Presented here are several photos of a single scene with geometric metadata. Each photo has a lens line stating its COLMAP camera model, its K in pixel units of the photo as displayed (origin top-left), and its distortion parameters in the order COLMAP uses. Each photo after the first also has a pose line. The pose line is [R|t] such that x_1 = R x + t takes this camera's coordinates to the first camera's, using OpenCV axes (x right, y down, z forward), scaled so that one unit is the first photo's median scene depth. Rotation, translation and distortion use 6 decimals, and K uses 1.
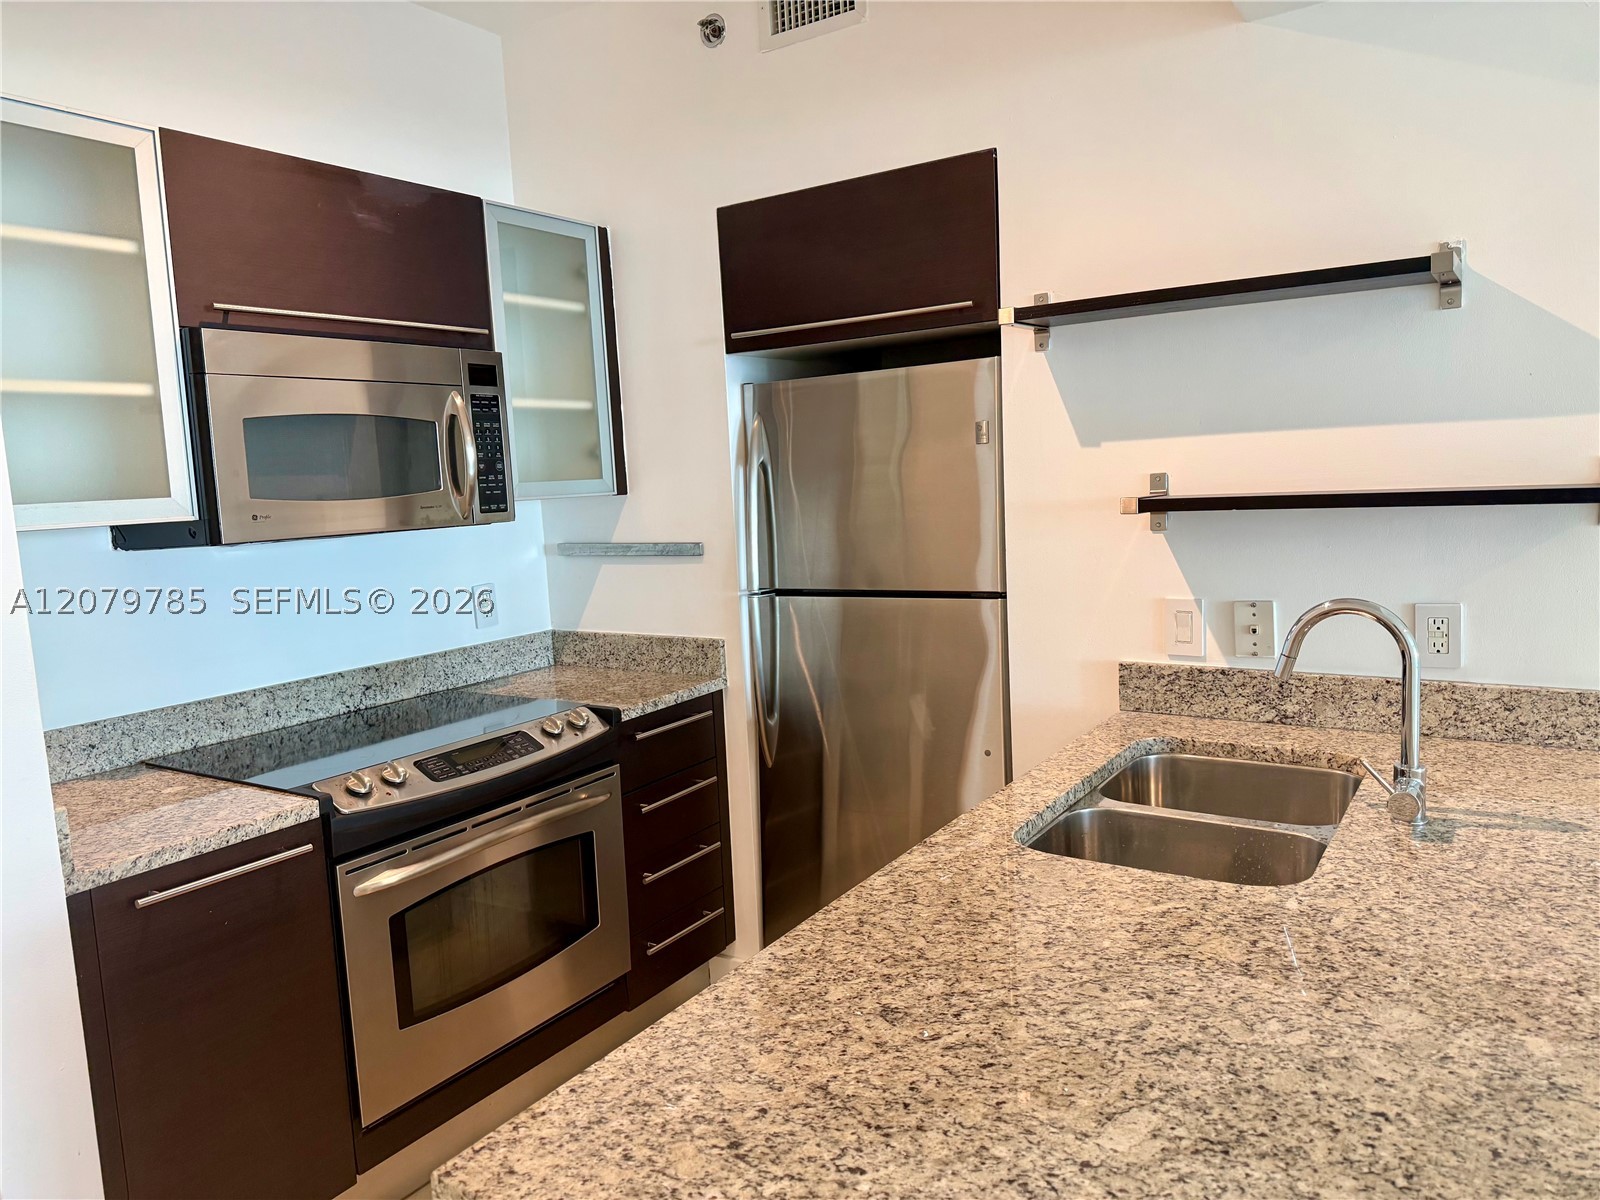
lens RADIAL K [[1118.2, 0, 788.2], [0, 1118.2, 607.2], [0, 0, 1]] dist [0.065012, -0.079306]
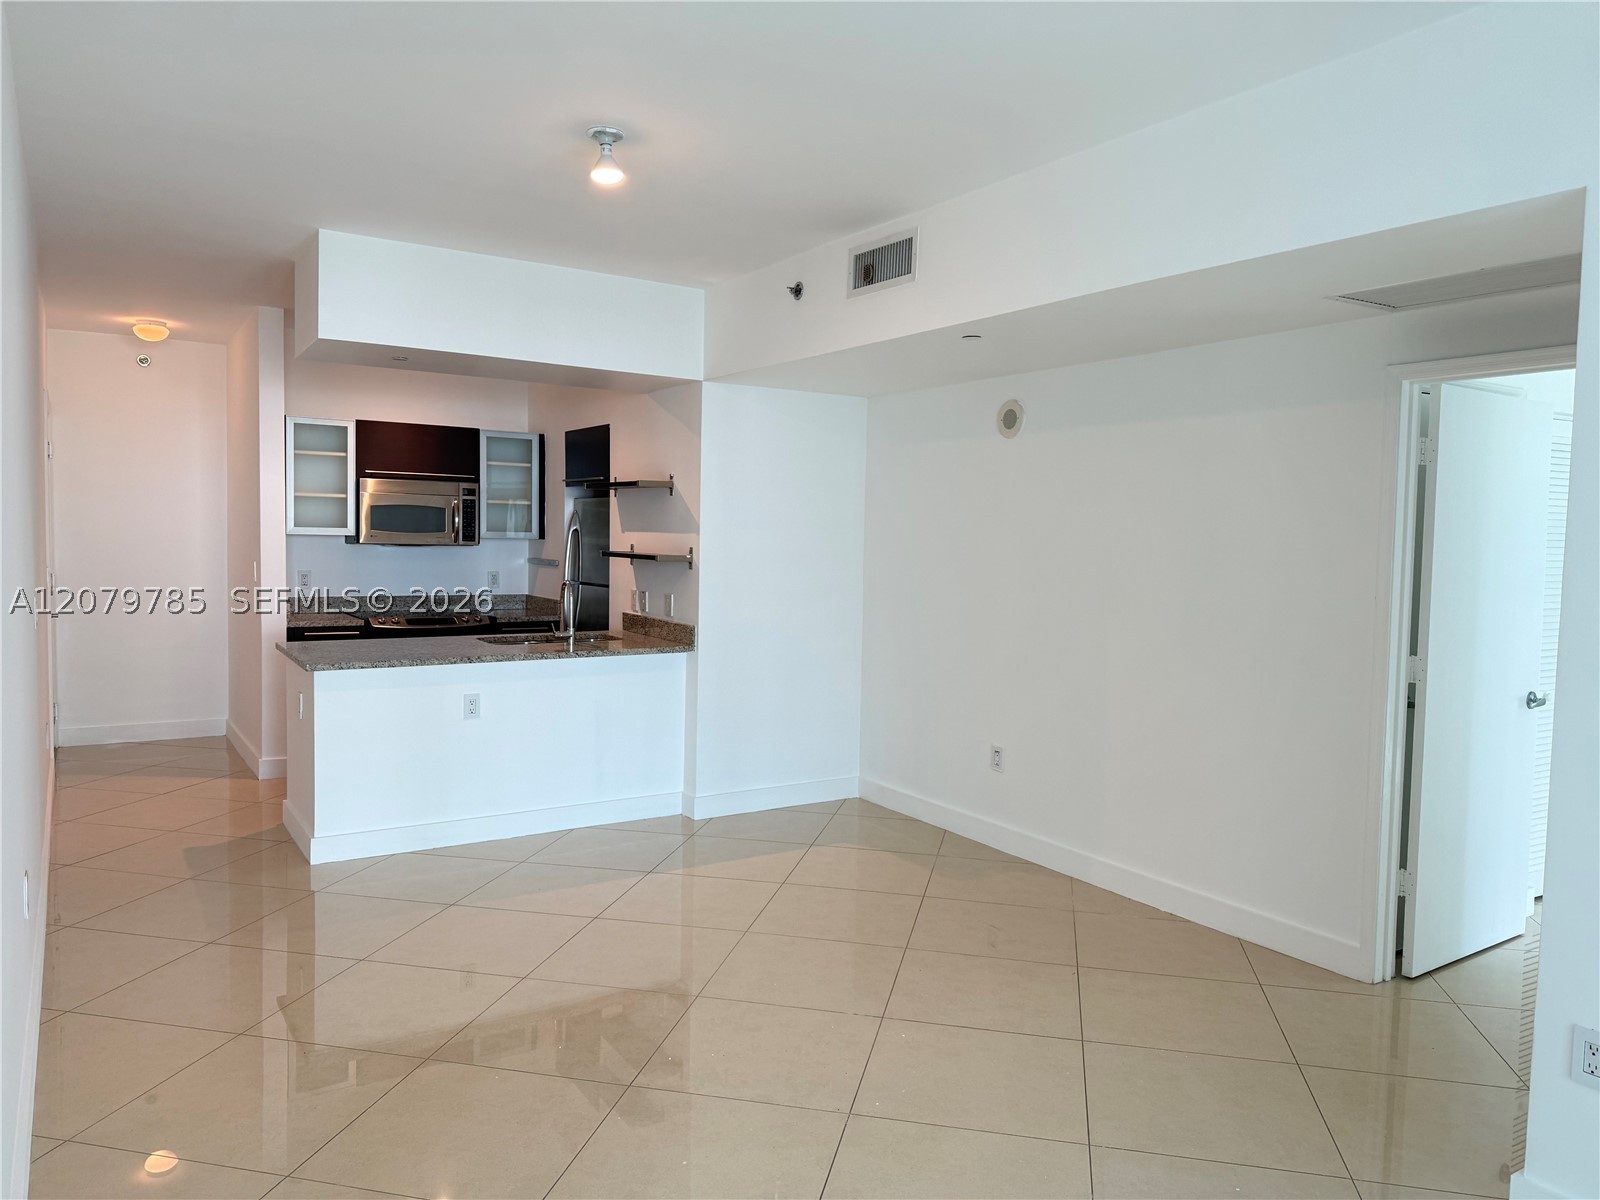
lens RADIAL K [[1118.2, 0, 812.8], [0, 1118.2, 596.3], [0, 0, 1]] dist [0.065012, -0.079306]
pose [[0.918907, 0.091685, -0.383671, 1.886224], [-0.113847, 0.992867, -0.035405, 0.059732], [0.377688, 0.076214, 0.922791, -1.440448]]
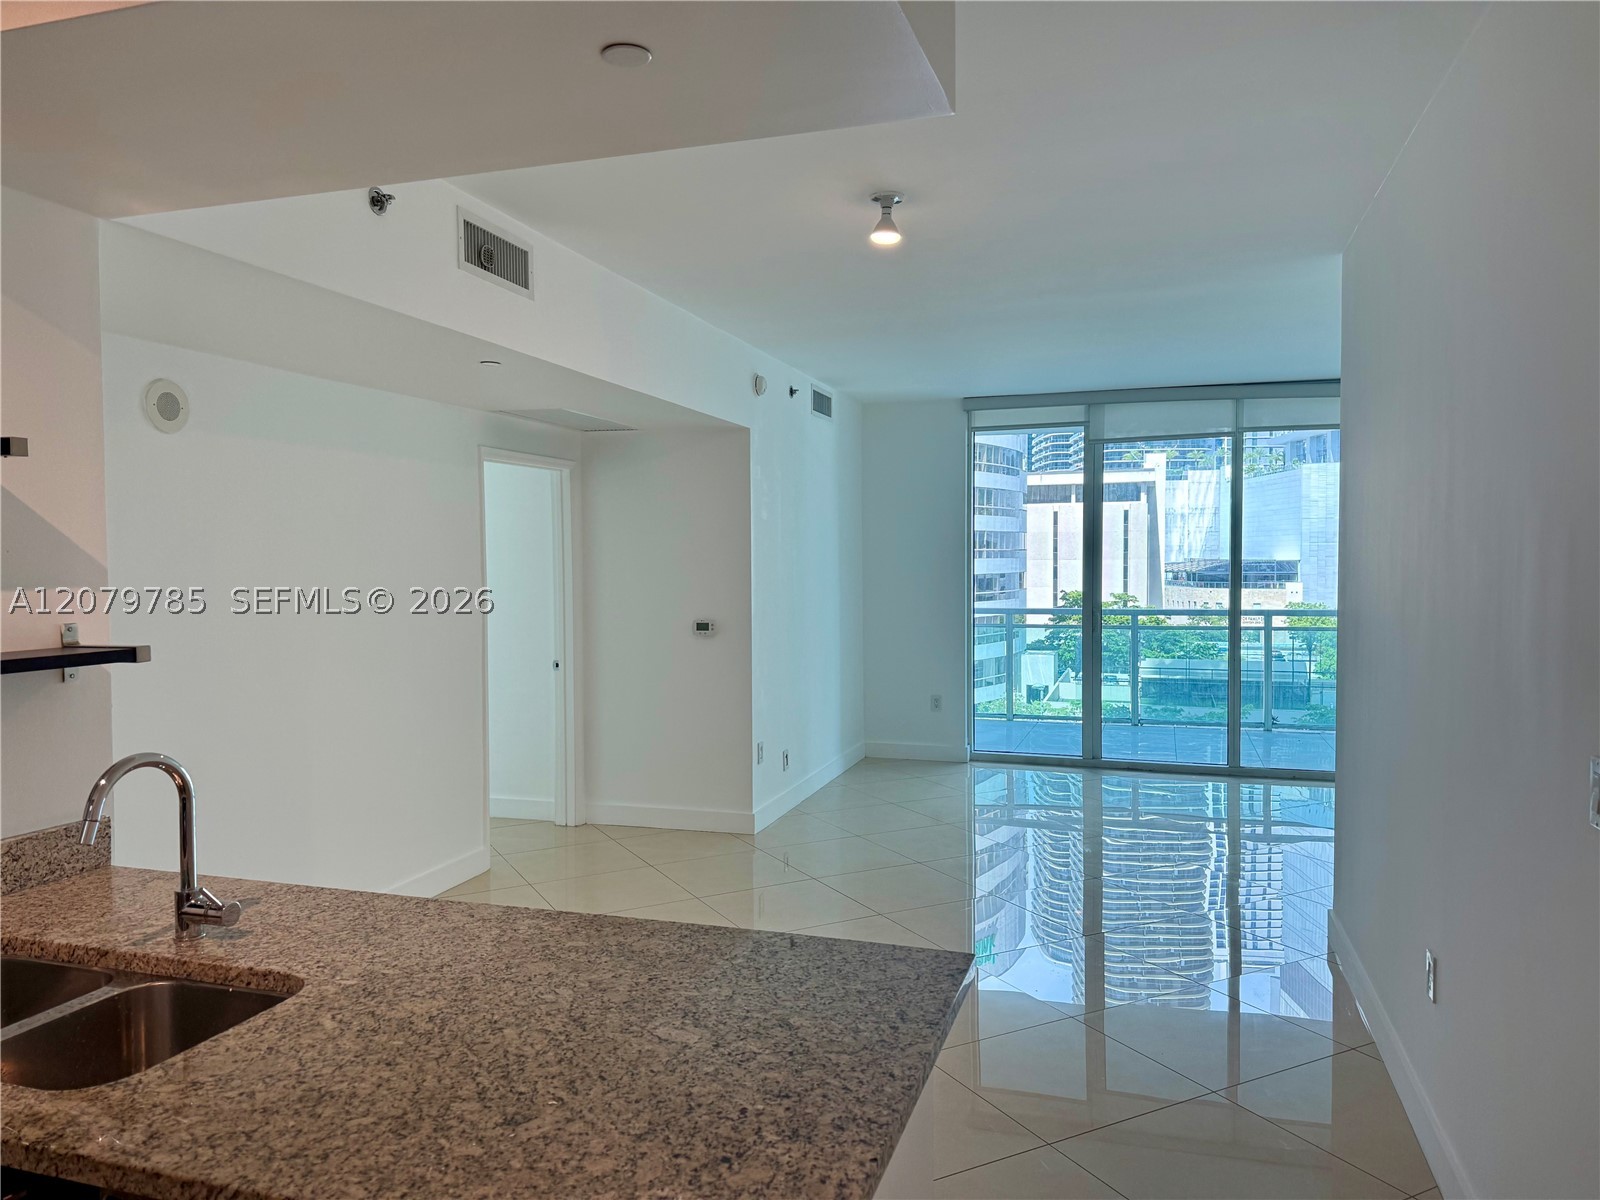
lens RADIAL K [[1118.2, 0, 770.1], [0, 1118.2, 602.6], [0, 0, 1]] dist [0.065012, -0.079306]
pose [[-0.233835, 0.010756, 0.972217, -0.854648], [0.138856, 0.990058, 0.022444, -0.112460], [-0.962310, 0.140246, -0.233004, 0.754804]]
